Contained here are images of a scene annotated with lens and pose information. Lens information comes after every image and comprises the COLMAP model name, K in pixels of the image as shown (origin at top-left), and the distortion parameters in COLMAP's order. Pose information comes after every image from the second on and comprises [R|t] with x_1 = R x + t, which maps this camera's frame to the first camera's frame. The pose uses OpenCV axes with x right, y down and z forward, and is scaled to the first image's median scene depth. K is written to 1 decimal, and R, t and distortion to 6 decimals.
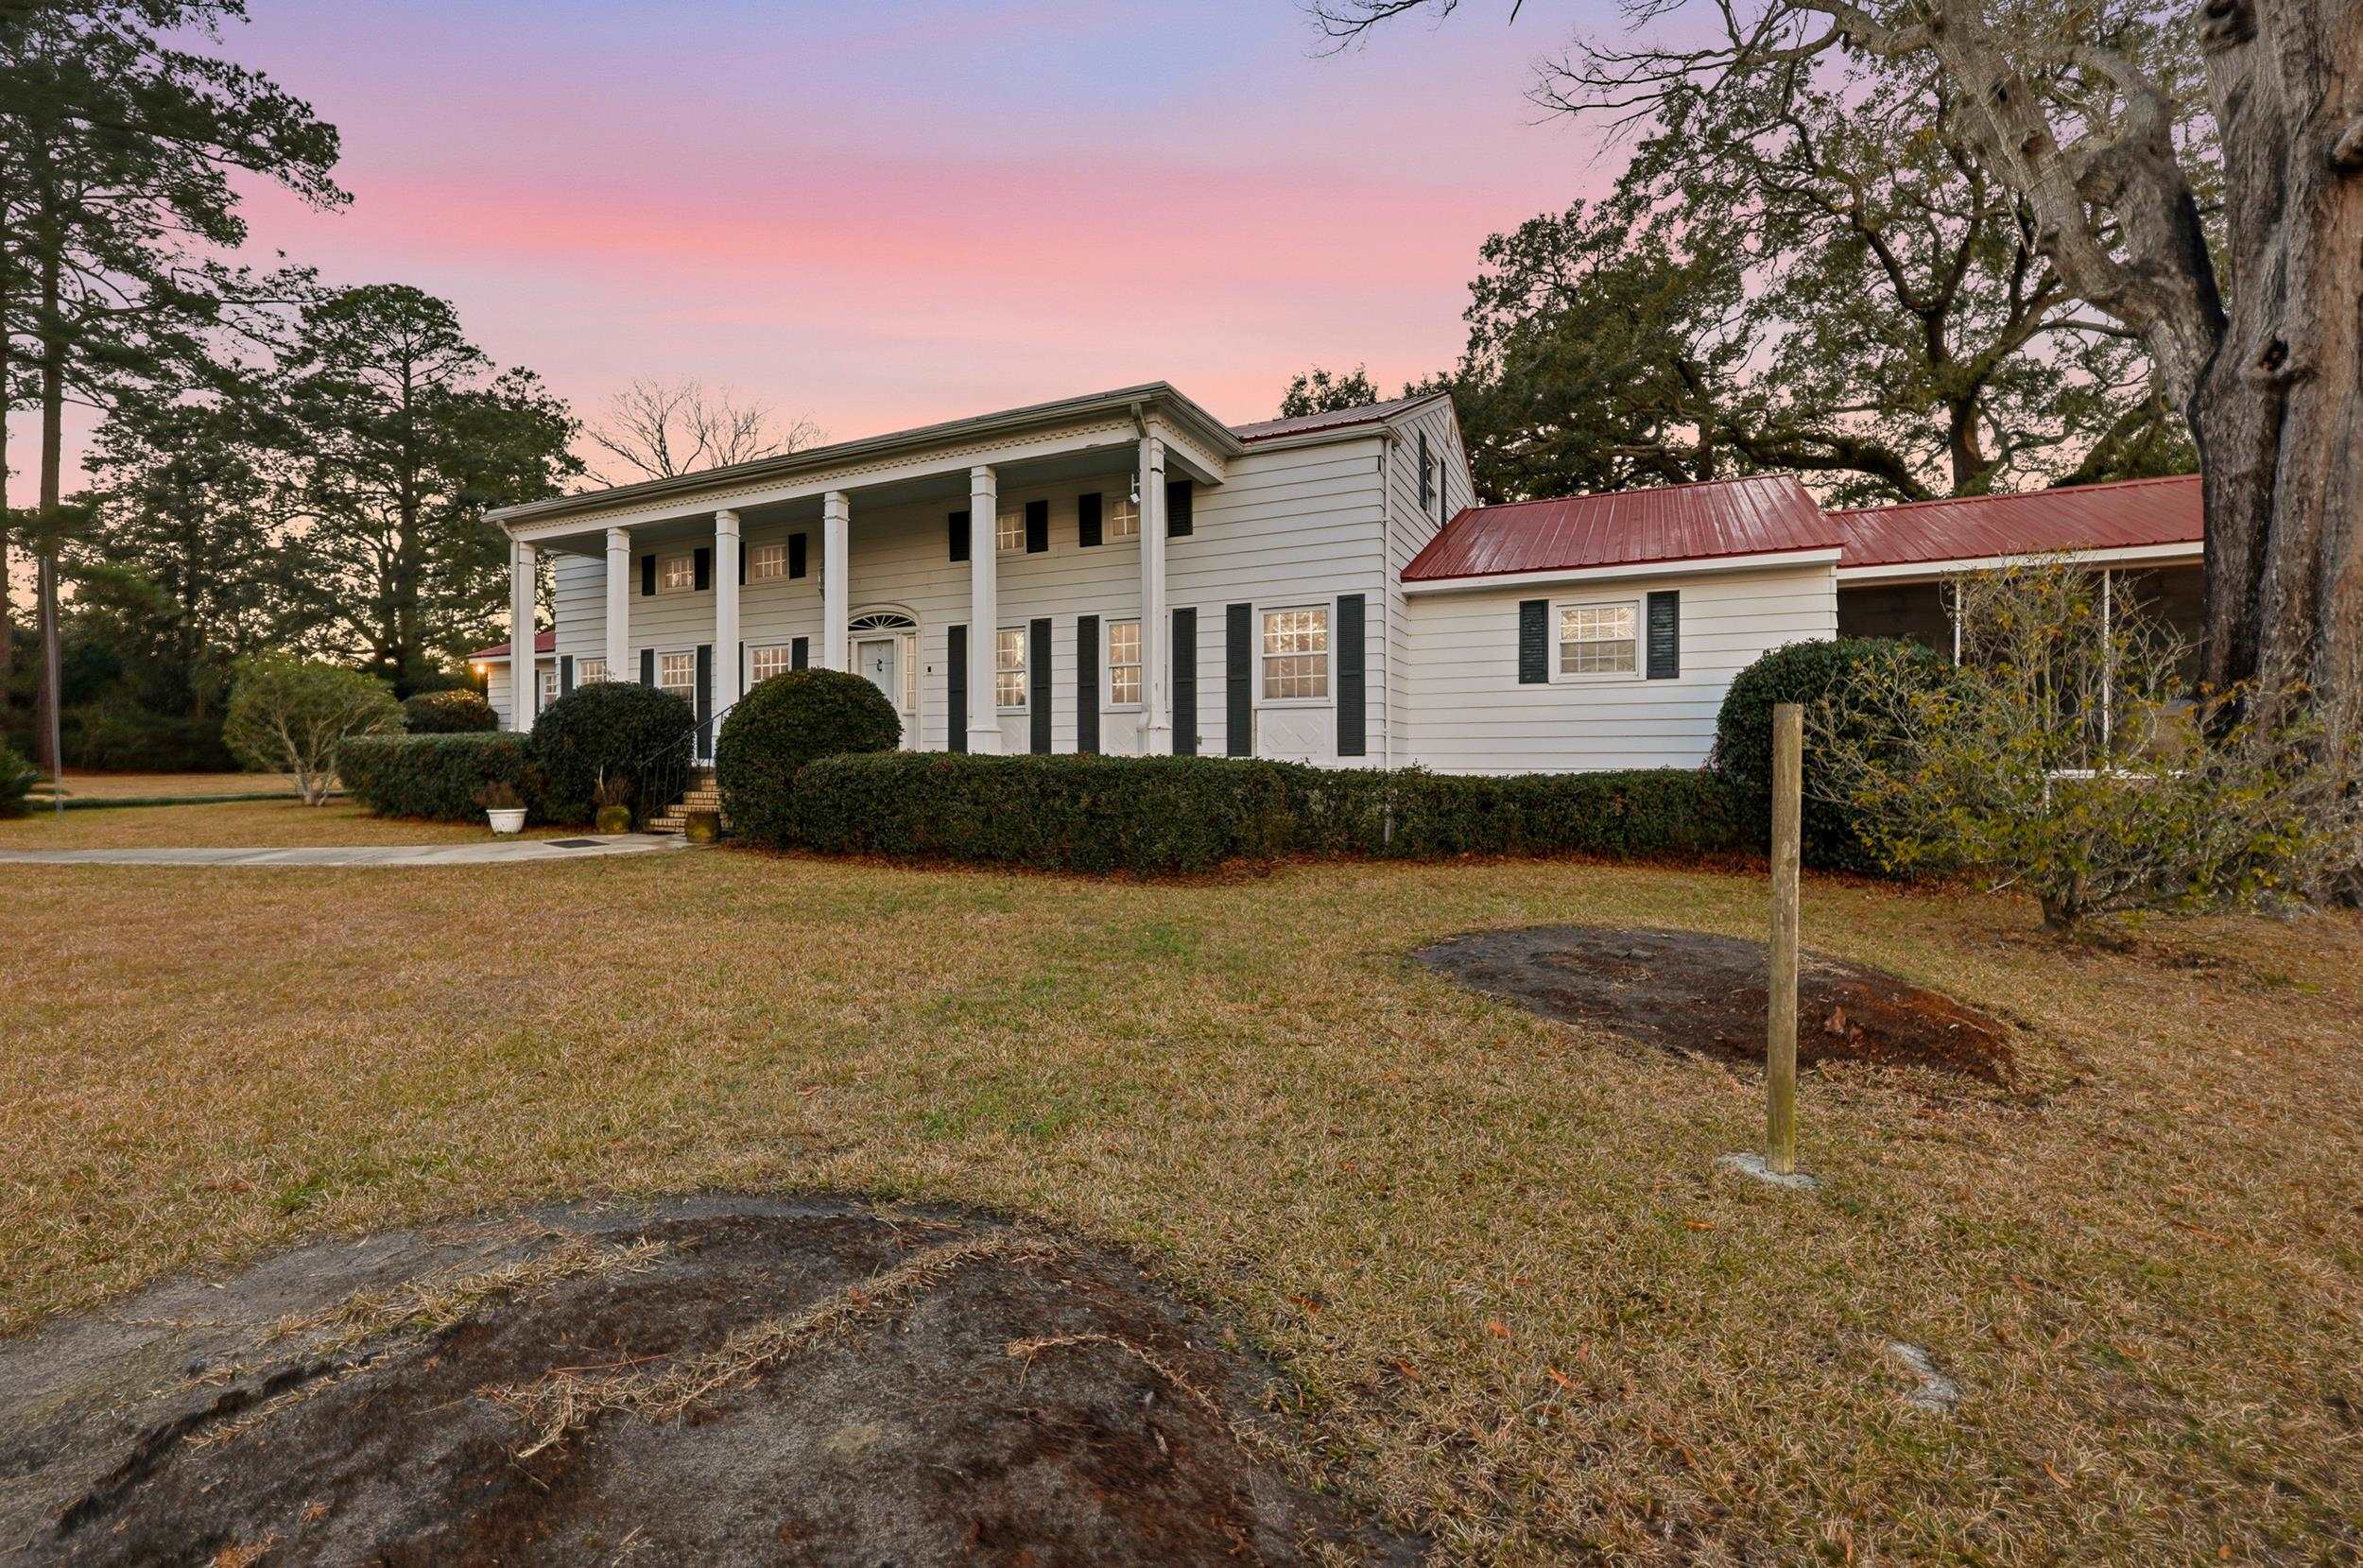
lens RADIAL K [[1004.8, 0, 1170.3], [0, 1004.8, 783.8], [0, 0, 1]] dist [-0.002963, 0.000309]
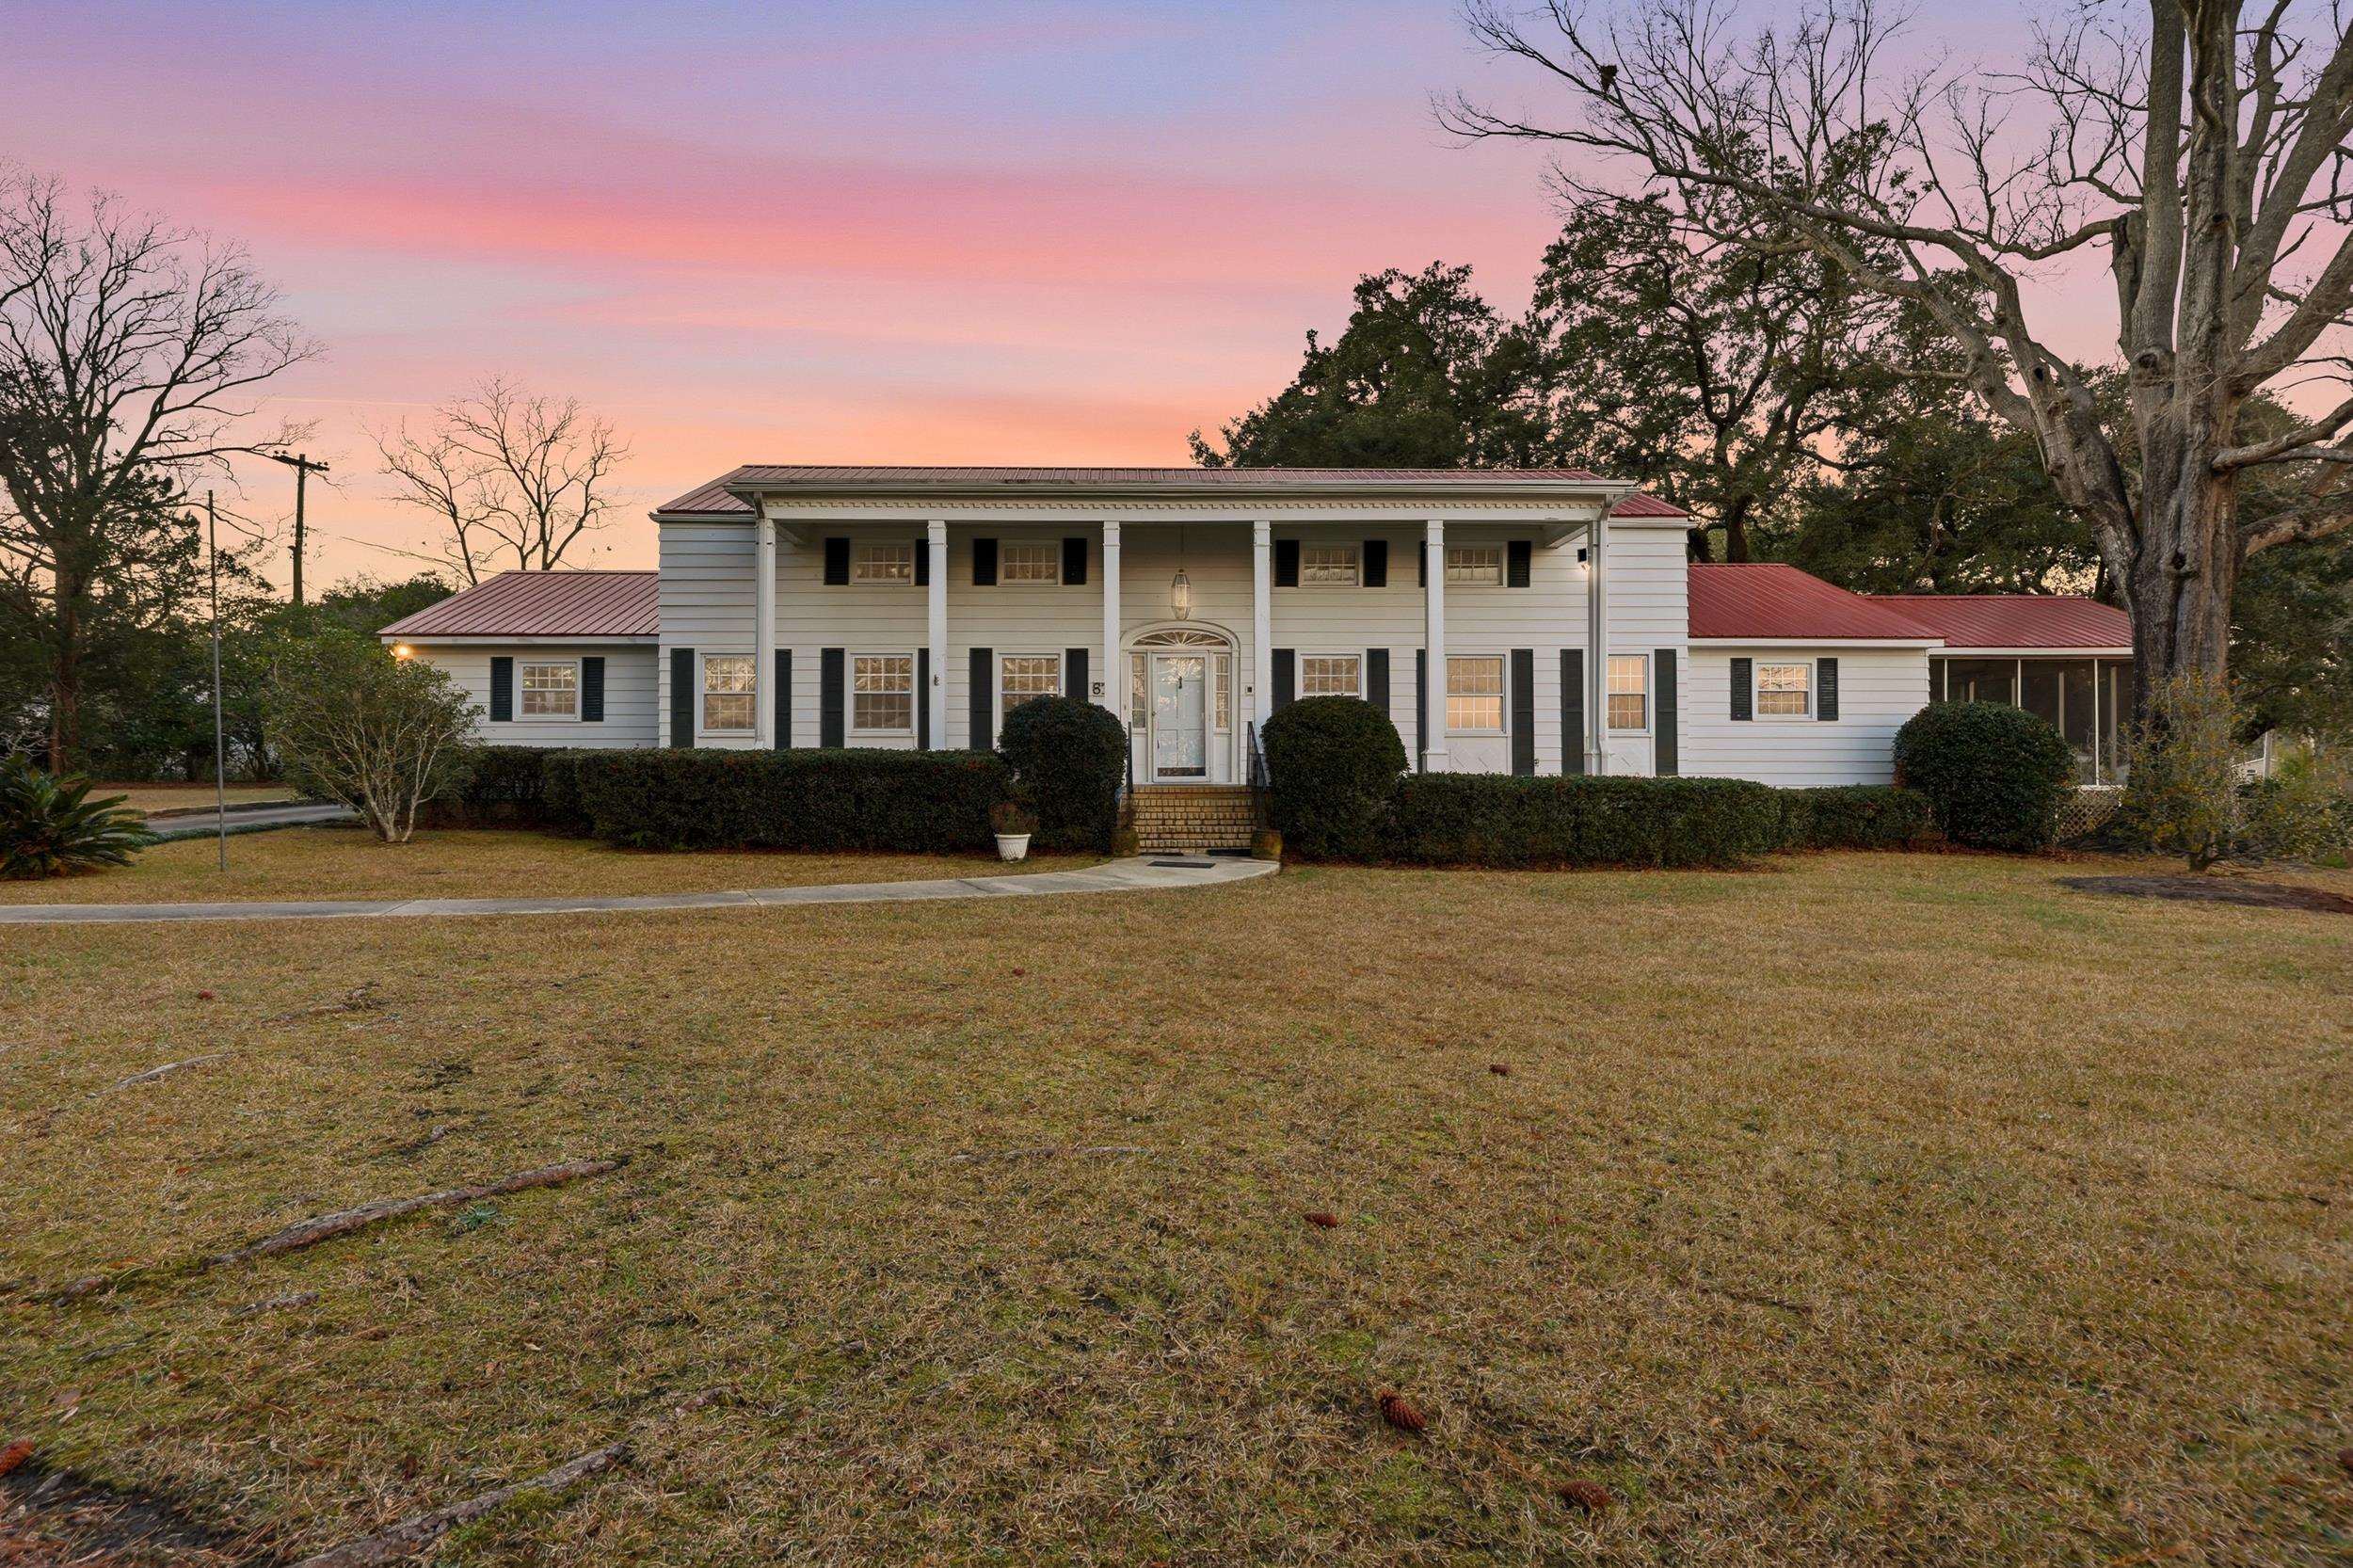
lens RADIAL K [[1204.9, 0, 1162.2], [0, 1204.9, 780.3], [0, 0, 1]] dist [-0.001797, -0.000253]
pose [[0.882560, -0.005177, 0.470171, -1.110773], [0.008442, 0.999953, -0.004836, -0.019022], [-0.470124, 0.008237, 0.882562, -0.053451]]
